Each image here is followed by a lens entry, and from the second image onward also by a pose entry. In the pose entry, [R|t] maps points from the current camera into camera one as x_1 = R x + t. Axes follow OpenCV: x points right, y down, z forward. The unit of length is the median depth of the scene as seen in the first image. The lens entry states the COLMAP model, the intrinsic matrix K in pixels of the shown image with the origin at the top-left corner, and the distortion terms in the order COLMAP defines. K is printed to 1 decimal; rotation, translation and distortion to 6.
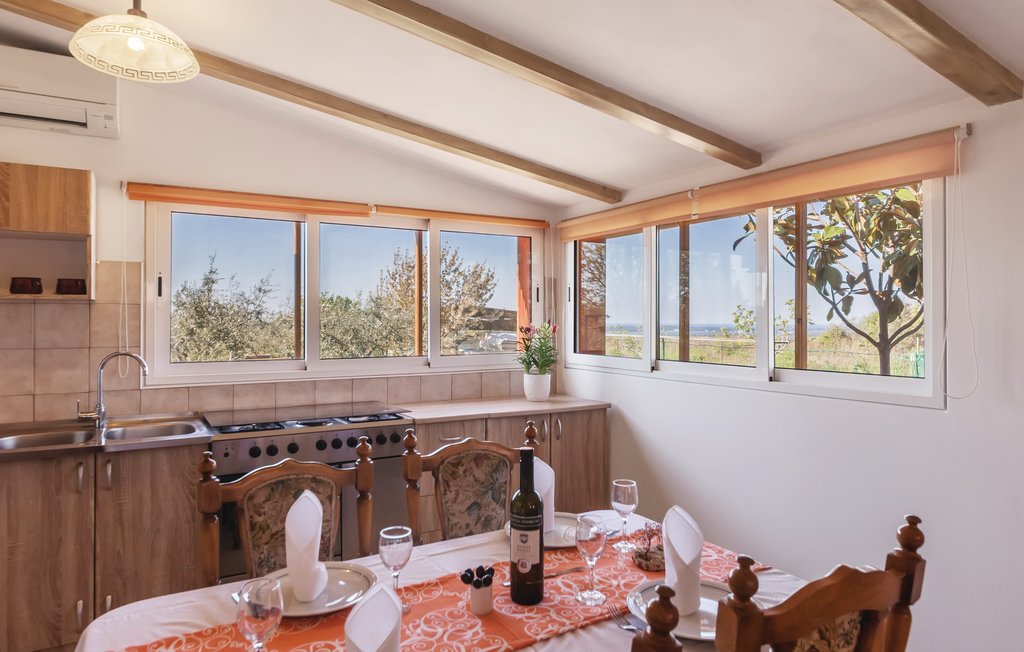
lens RADIAL K [[648.6, 0, 510.3], [0, 648.6, 314.5], [0, 0, 1]] dist [-0.004031, -0.001768]
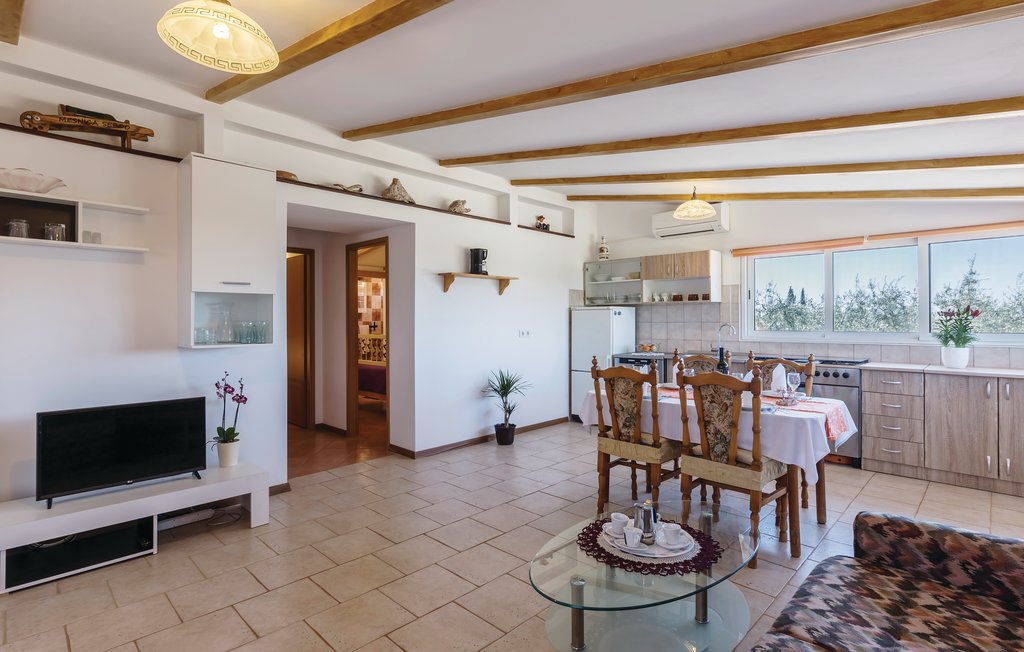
lens RADIAL K [[496.5, 0, 512.0], [0, 496.5, 326.0], [0, 0, 1]] dist [0.000745, 0.000095]
pose [[0.252549, 0.008853, -0.967544, 1.016795], [0.014076, 0.999819, 0.012823, 0.034188], [0.967482, -0.016858, 0.252379, -0.221176]]
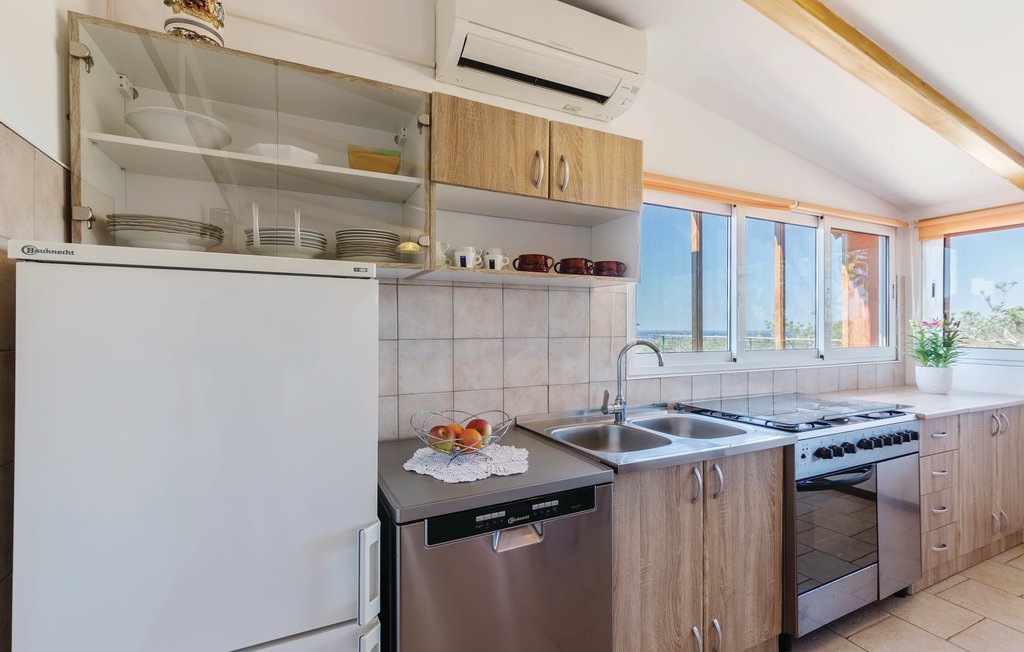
lens RADIAL K [[469.9, 0, 545.2], [0, 469.9, 326.2], [0, 0, 1]] dist [0.001610, 0.000237]
pose [[0.998255, 0.004512, -0.058876, -0.742968], [-0.003797, 0.999918, 0.012254, 0.029812], [0.058927, -0.012009, 0.998190, 0.327171]]
